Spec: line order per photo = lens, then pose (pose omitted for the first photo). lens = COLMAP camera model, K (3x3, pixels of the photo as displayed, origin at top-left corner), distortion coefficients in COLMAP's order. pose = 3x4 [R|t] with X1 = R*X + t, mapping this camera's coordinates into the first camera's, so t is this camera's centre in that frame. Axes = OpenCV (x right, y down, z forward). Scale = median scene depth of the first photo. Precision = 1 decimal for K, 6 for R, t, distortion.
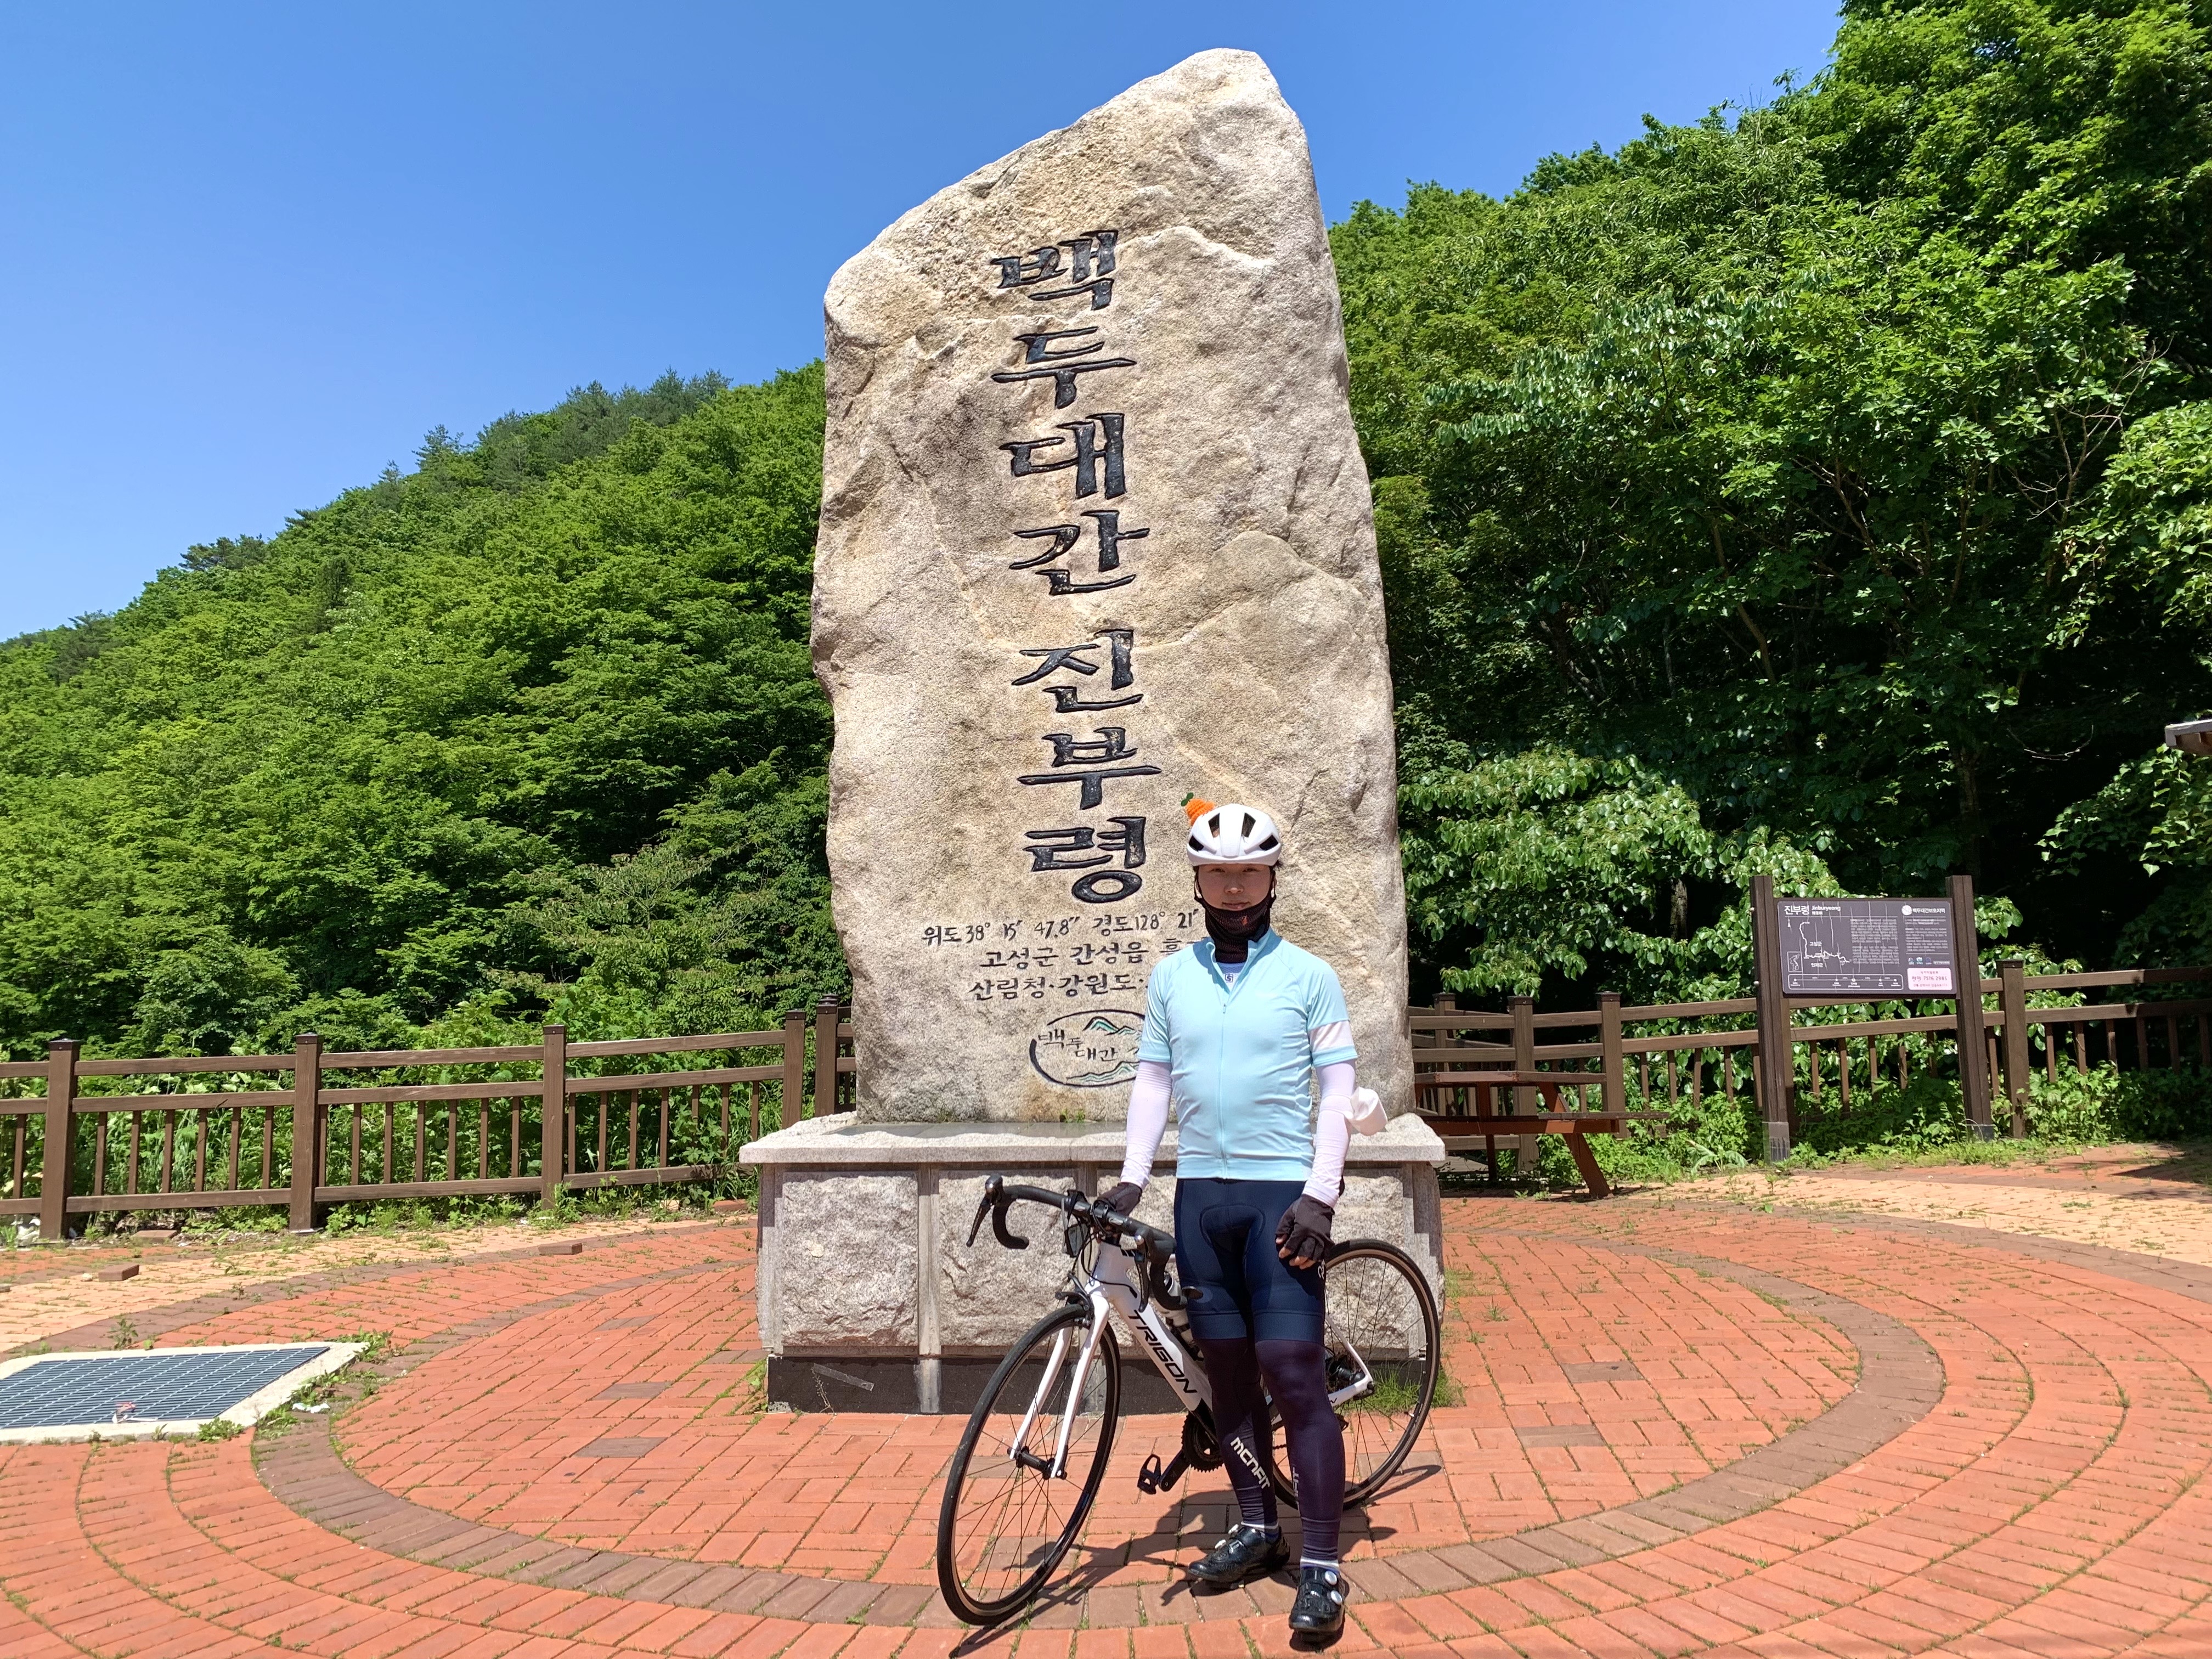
lens RADIAL K [[1696.9, 0, 1088.2], [0, 1696.9, 830.5], [0, 0, 1]] dist [0.109734, -0.208786]
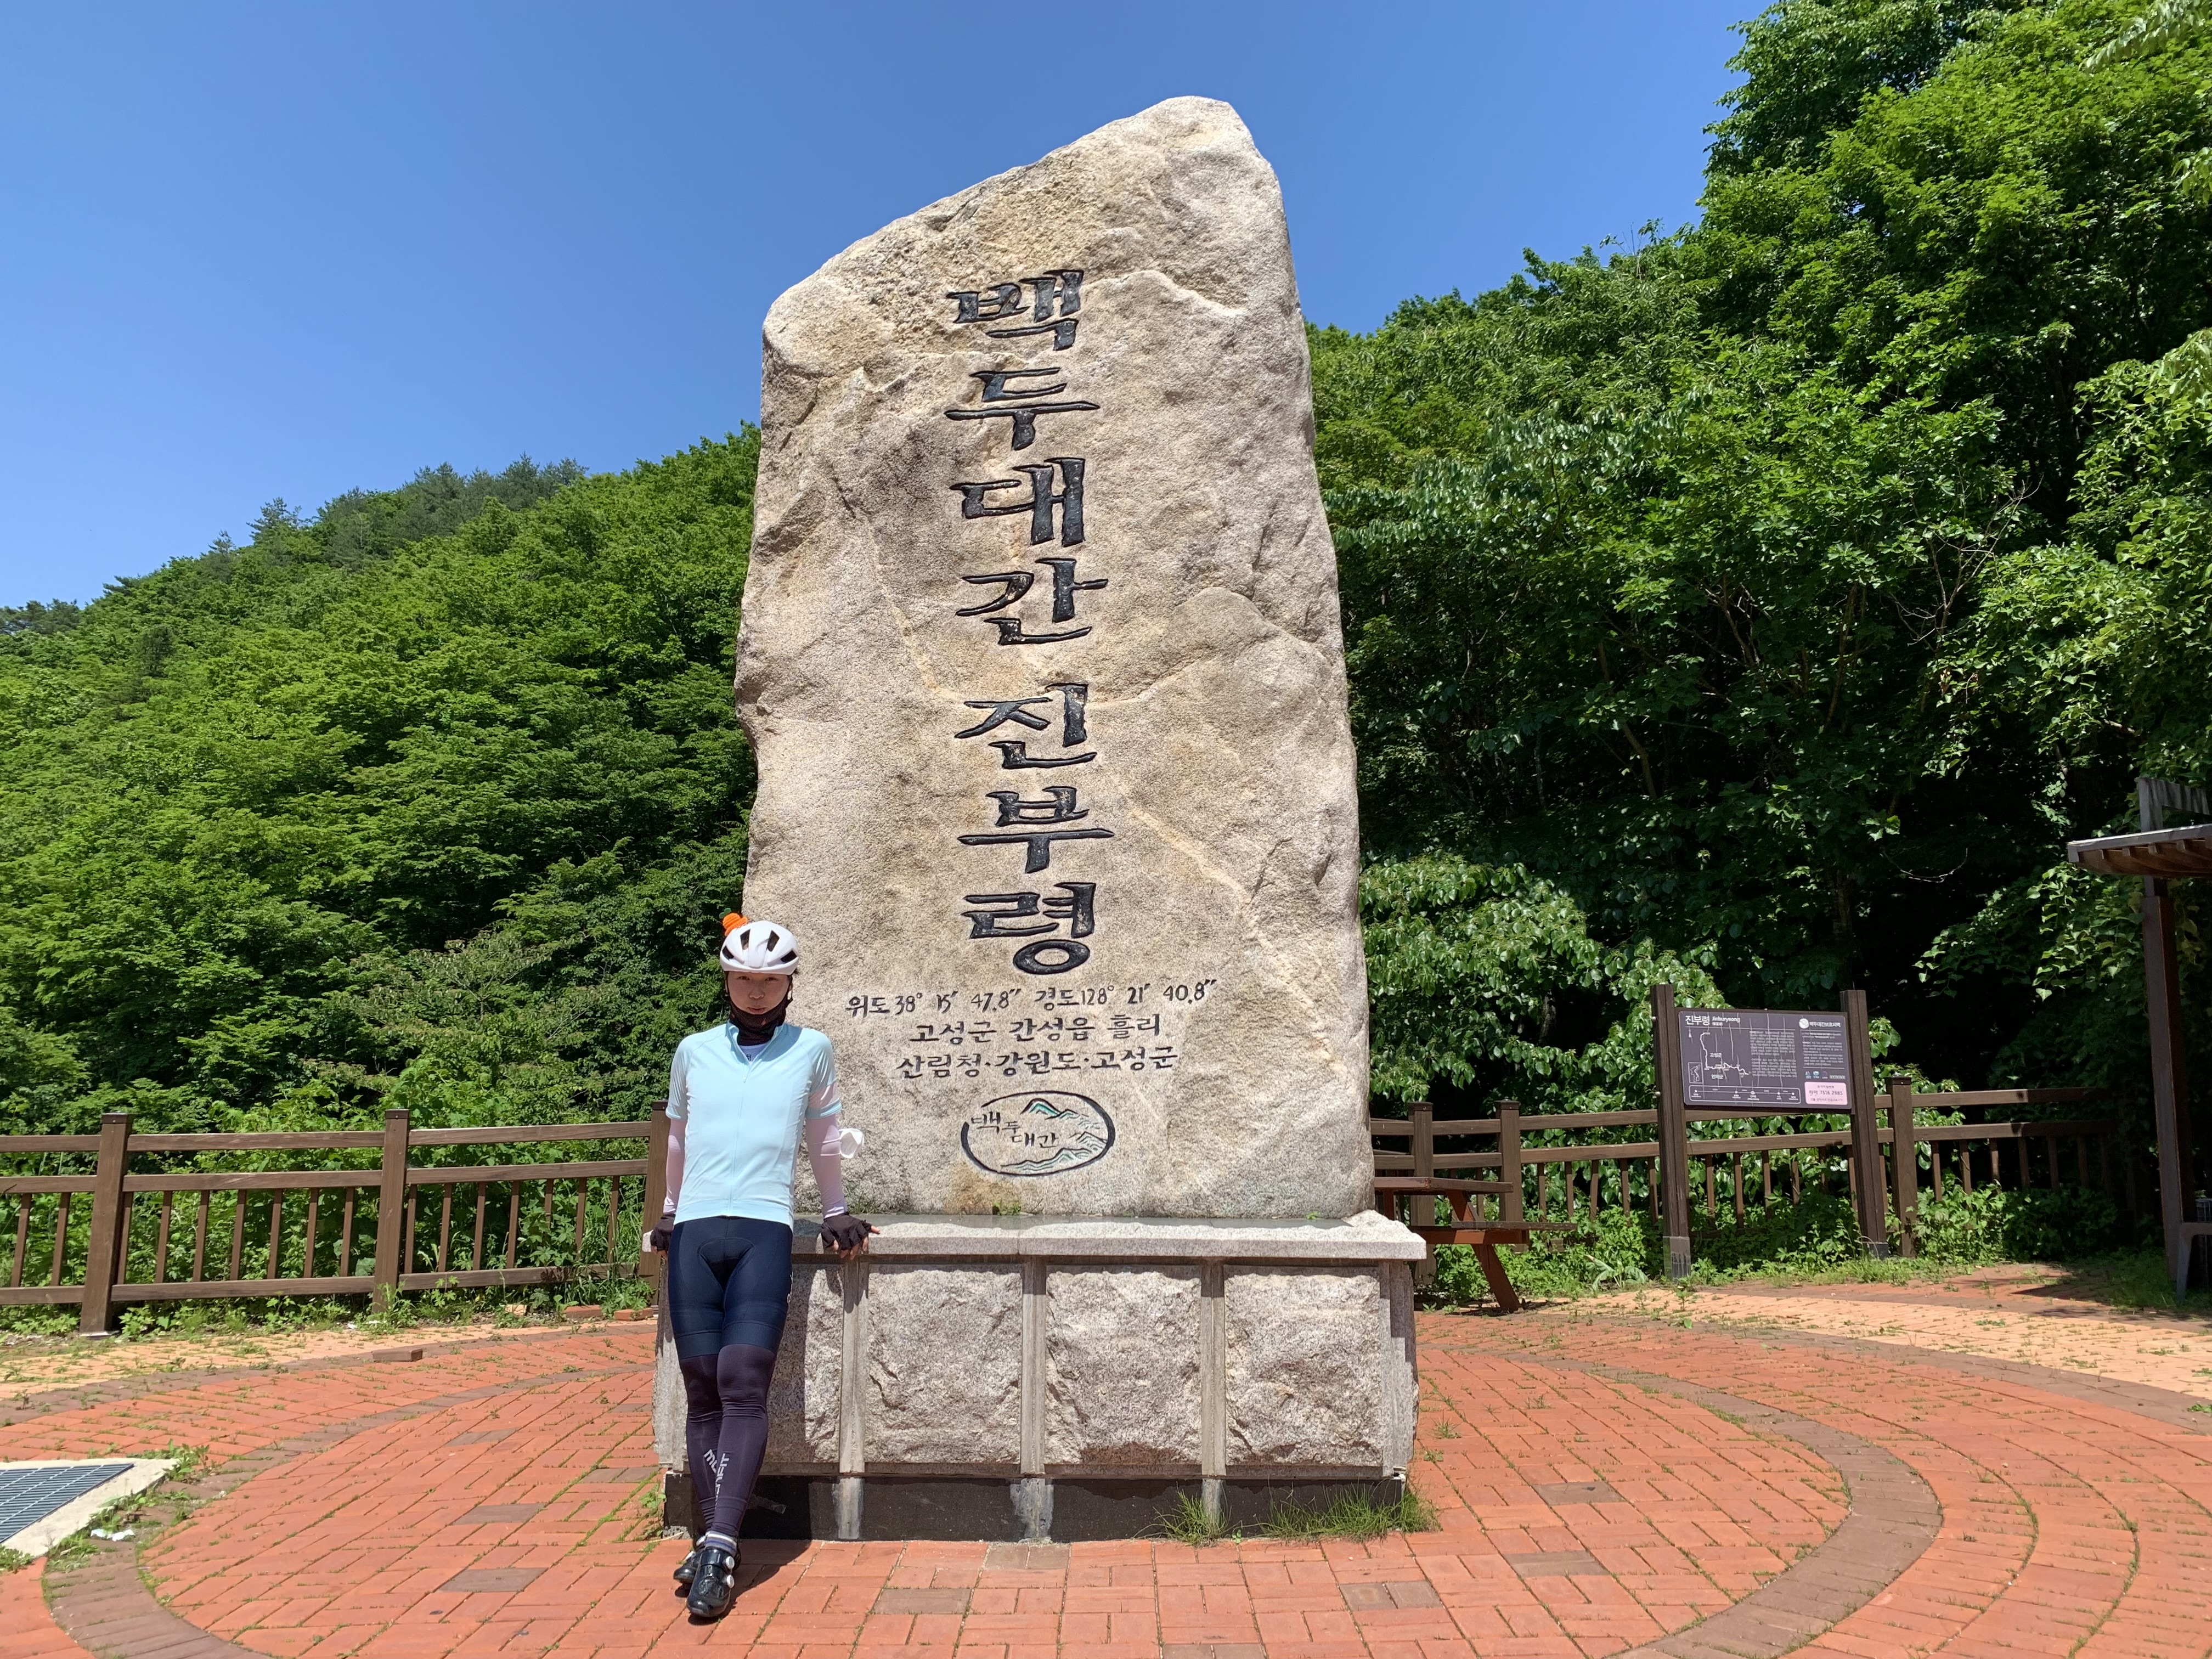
lens RADIAL K [[1684.5, 0, 1098.8], [0, 1684.5, 820.3], [0, 0, 1]] dist [0.127190, -0.213322]
pose [[0.994565, 0.037993, 0.096937, -0.054357], [-0.030983, 0.996863, -0.072832, 0.024441], [-0.099400, 0.069432, 0.992622, 0.076431]]
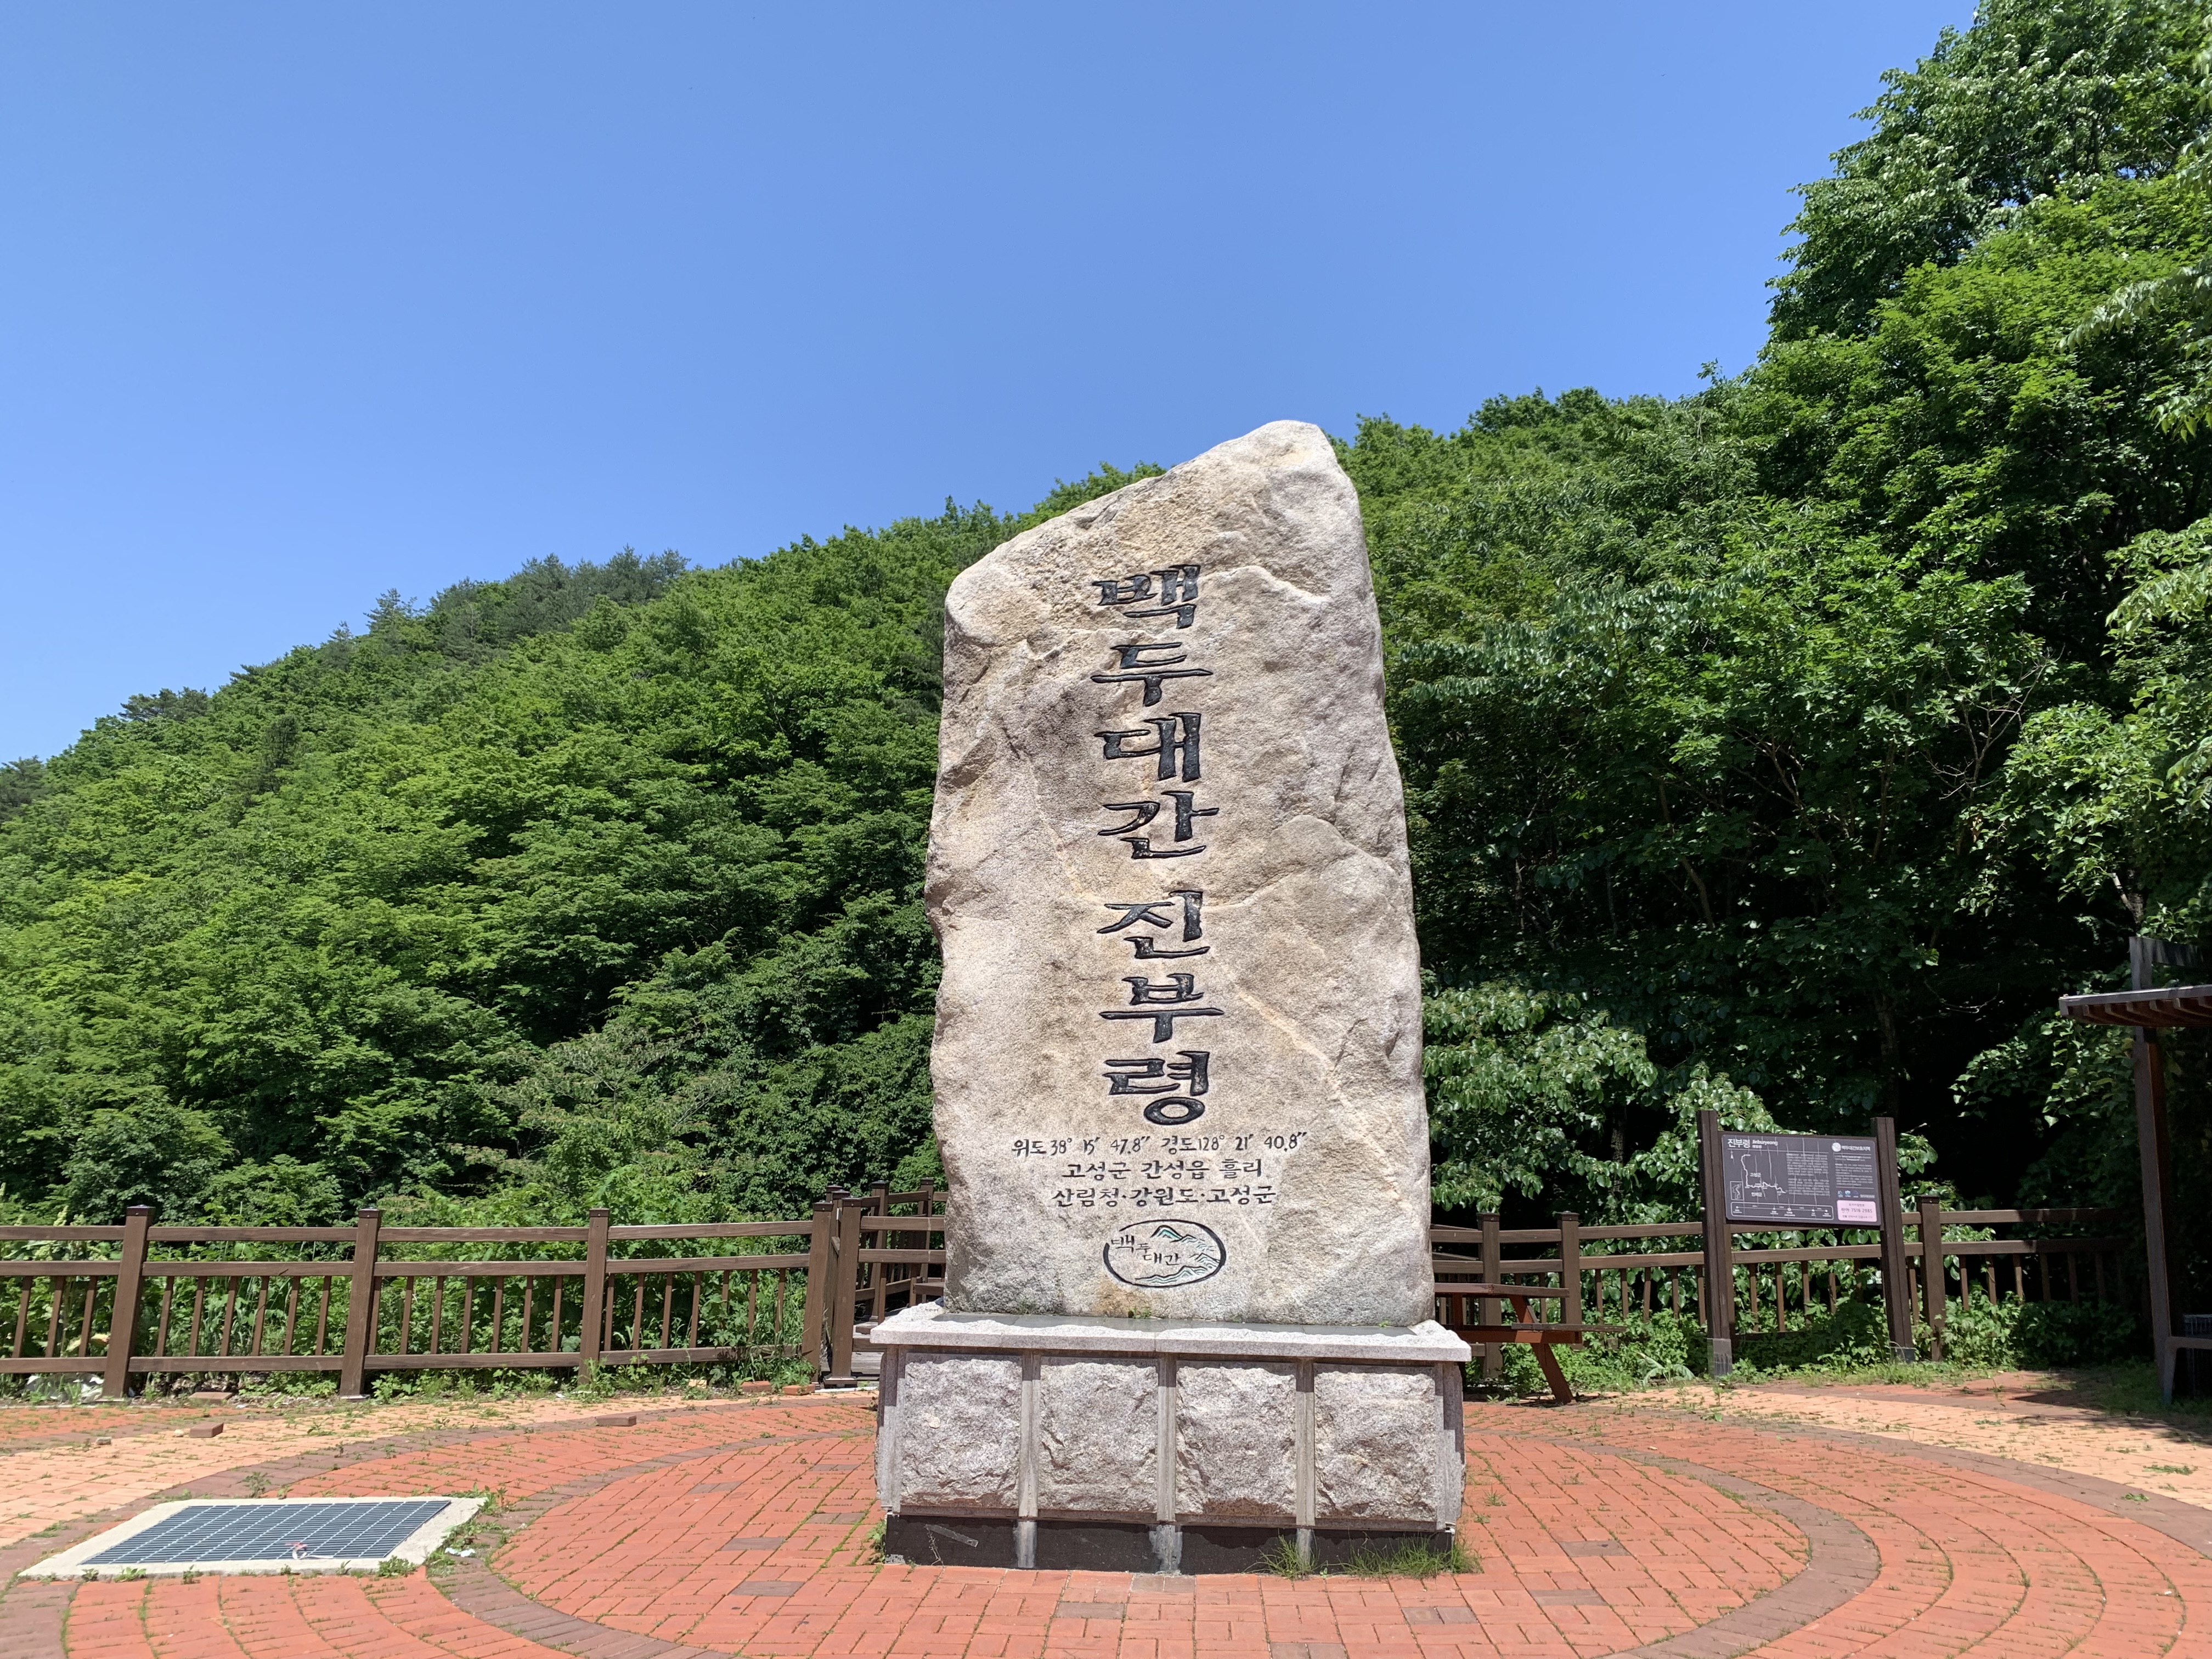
lens RADIAL K [[1696.9, 0, 1088.2], [0, 1696.9, 830.5], [0, 0, 1]] dist [0.109734, -0.208786]
pose [[0.998194, 0.044607, 0.040232, -0.101849], [-0.039972, 0.993190, -0.109432, -0.027447], [-0.044840, 0.107627, 0.993180, -0.176475]]
